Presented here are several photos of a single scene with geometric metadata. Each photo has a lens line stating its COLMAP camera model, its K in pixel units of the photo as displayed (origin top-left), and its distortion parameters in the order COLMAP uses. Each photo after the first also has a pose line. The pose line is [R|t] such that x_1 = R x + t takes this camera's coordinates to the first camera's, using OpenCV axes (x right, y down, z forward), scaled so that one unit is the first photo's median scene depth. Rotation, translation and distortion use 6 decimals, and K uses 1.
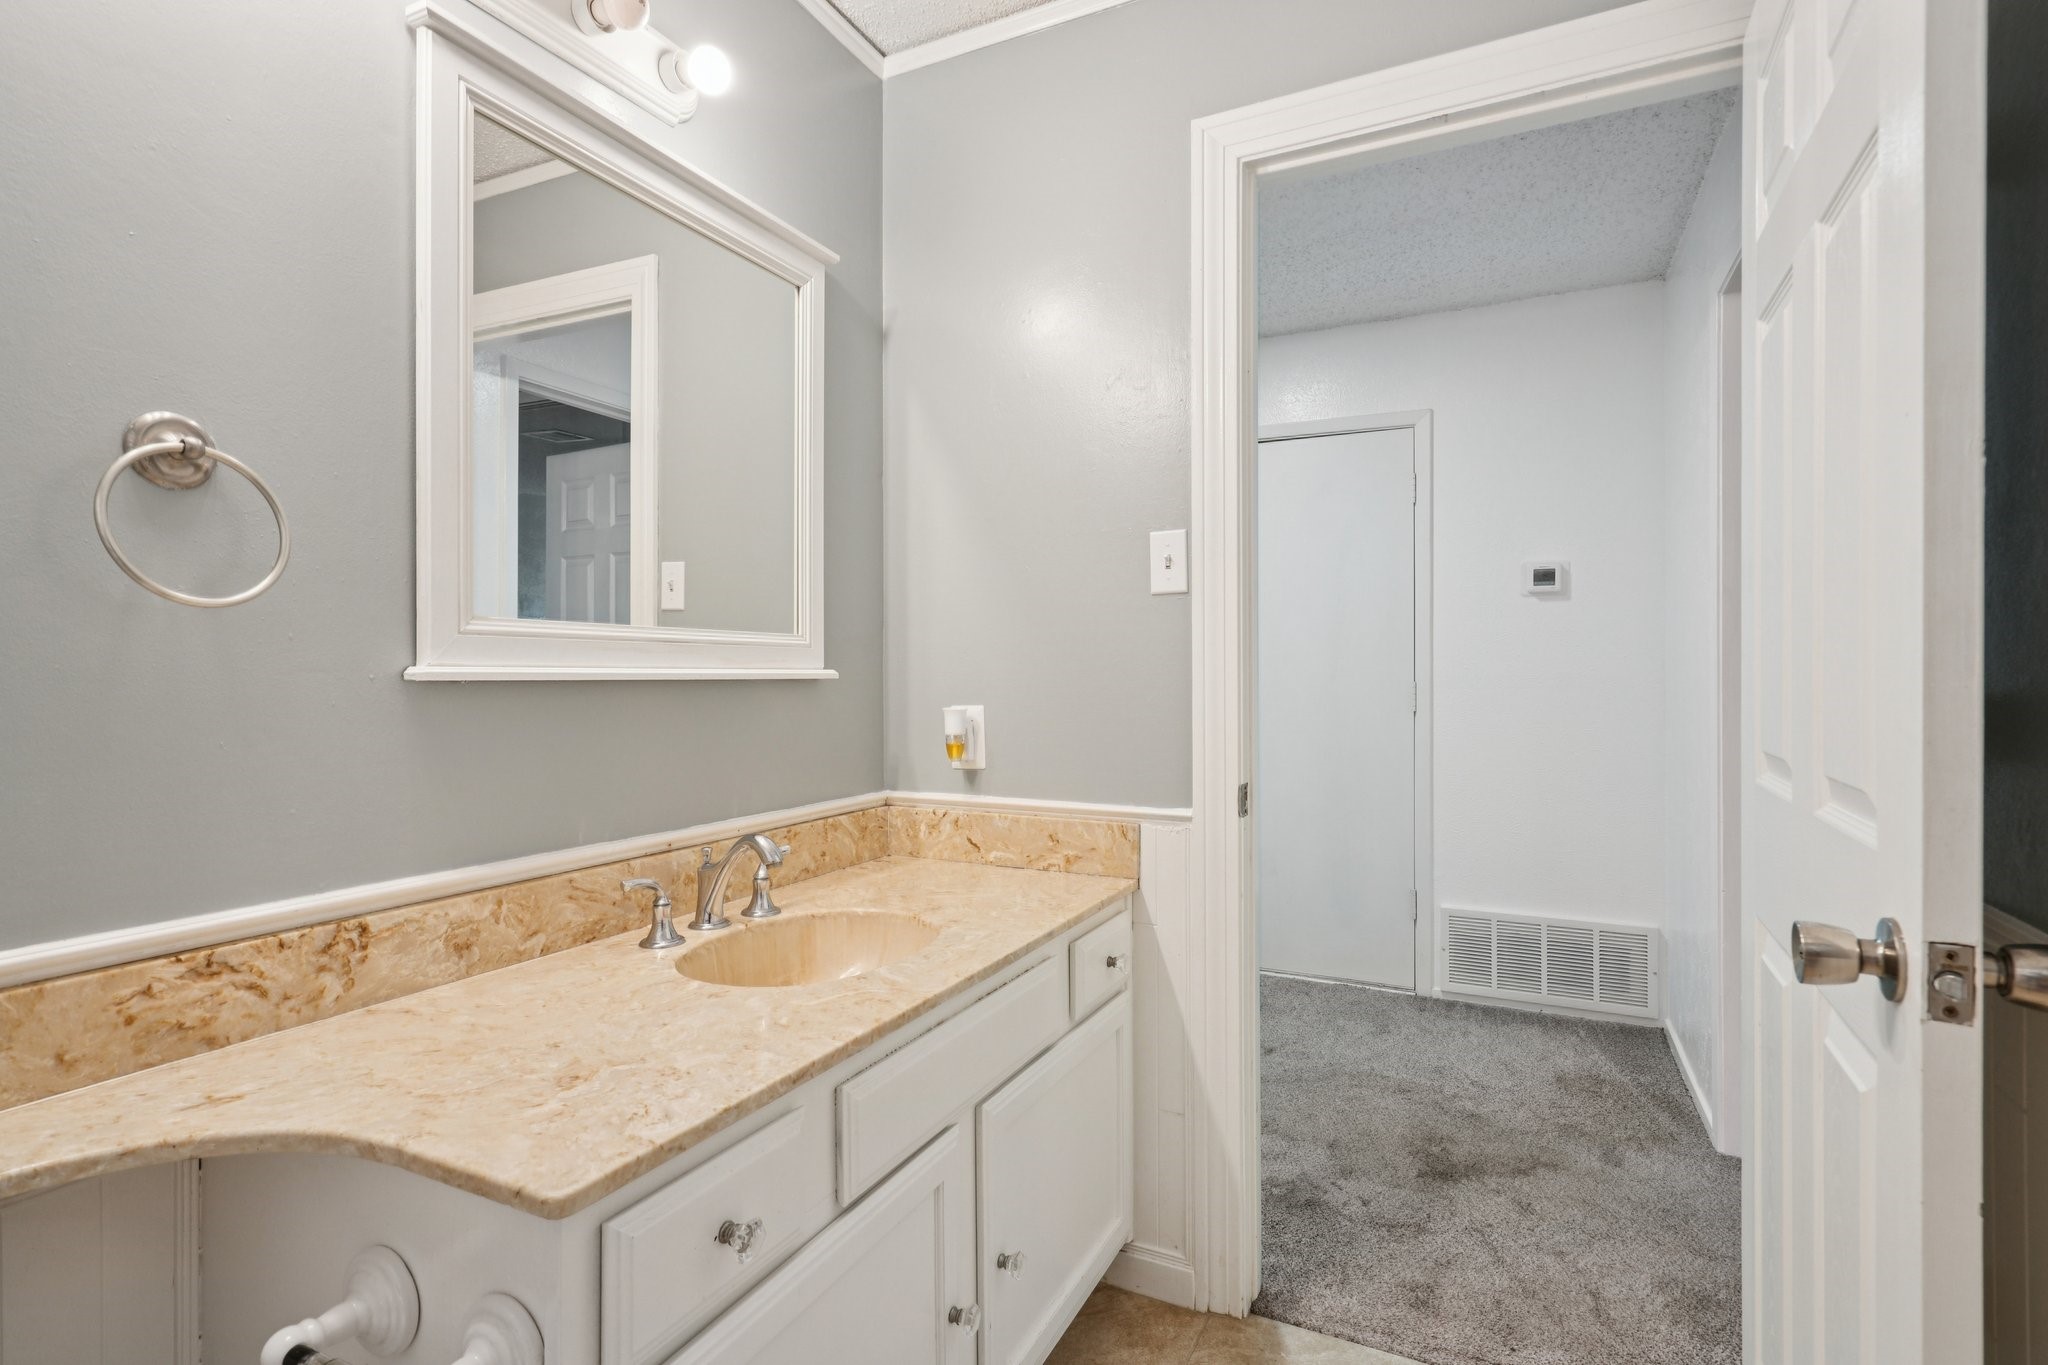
lens RADIAL K [[984.1, 0, 1018.5], [0, 984.1, 674.3], [0, 0, 1]] dist [-0.001803, -0.000130]
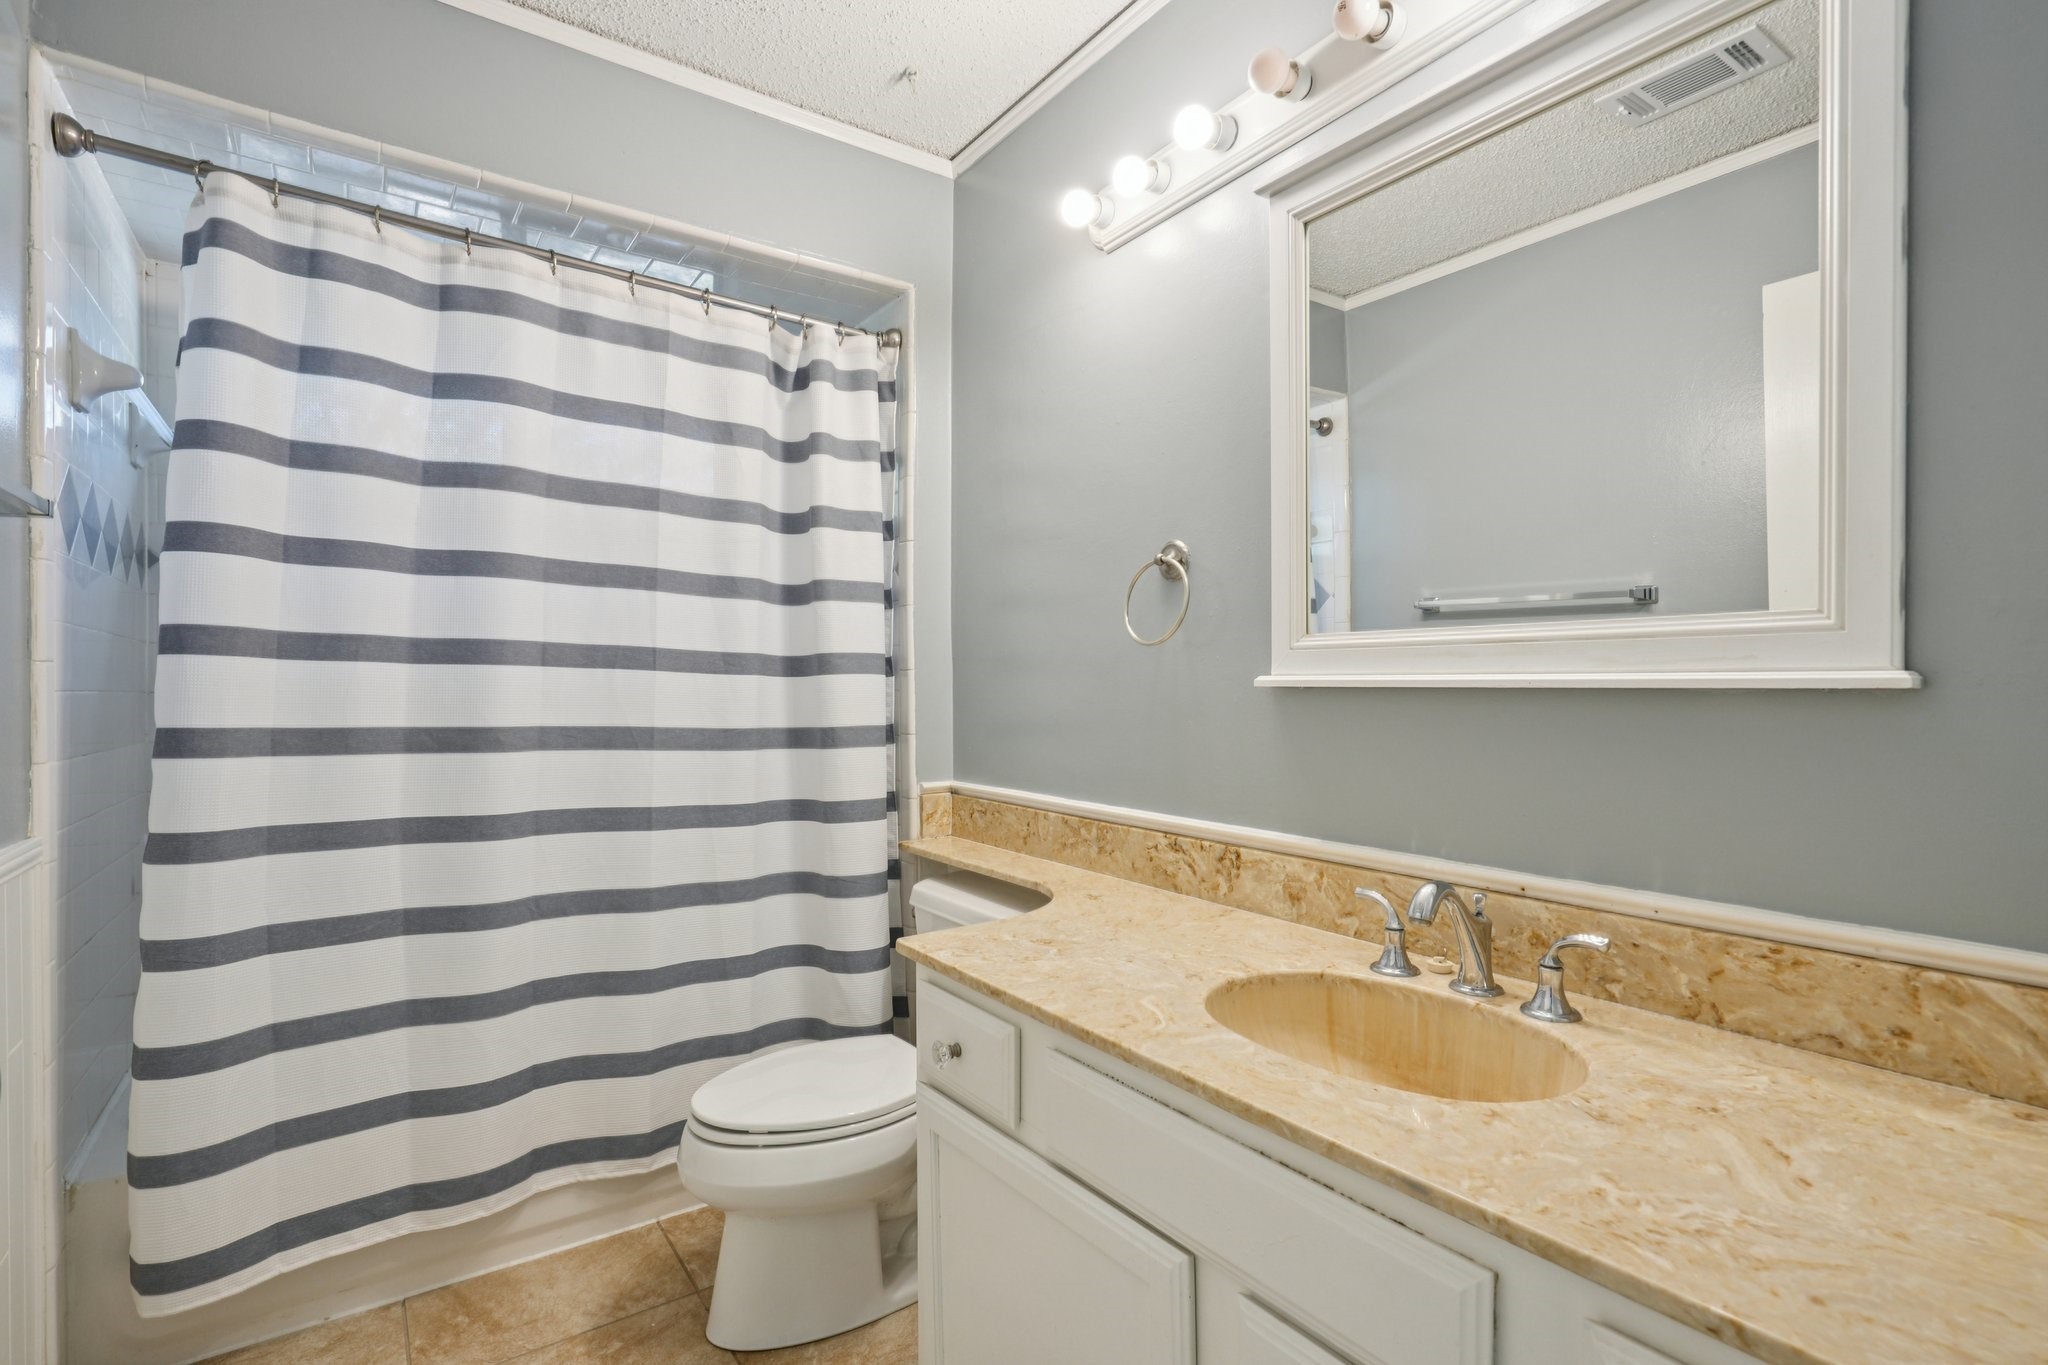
lens RADIAL K [[940.0, 0, 1020.6], [0, 940.0, 689.0], [0, 0, 1]] dist [-0.000144, -0.000286]
pose [[-0.453844, 0.008062, -0.891045, 0.716822], [0.002516, 0.999967, 0.007766, -0.001089], [0.891077, 0.001283, -0.453849, 1.321322]]
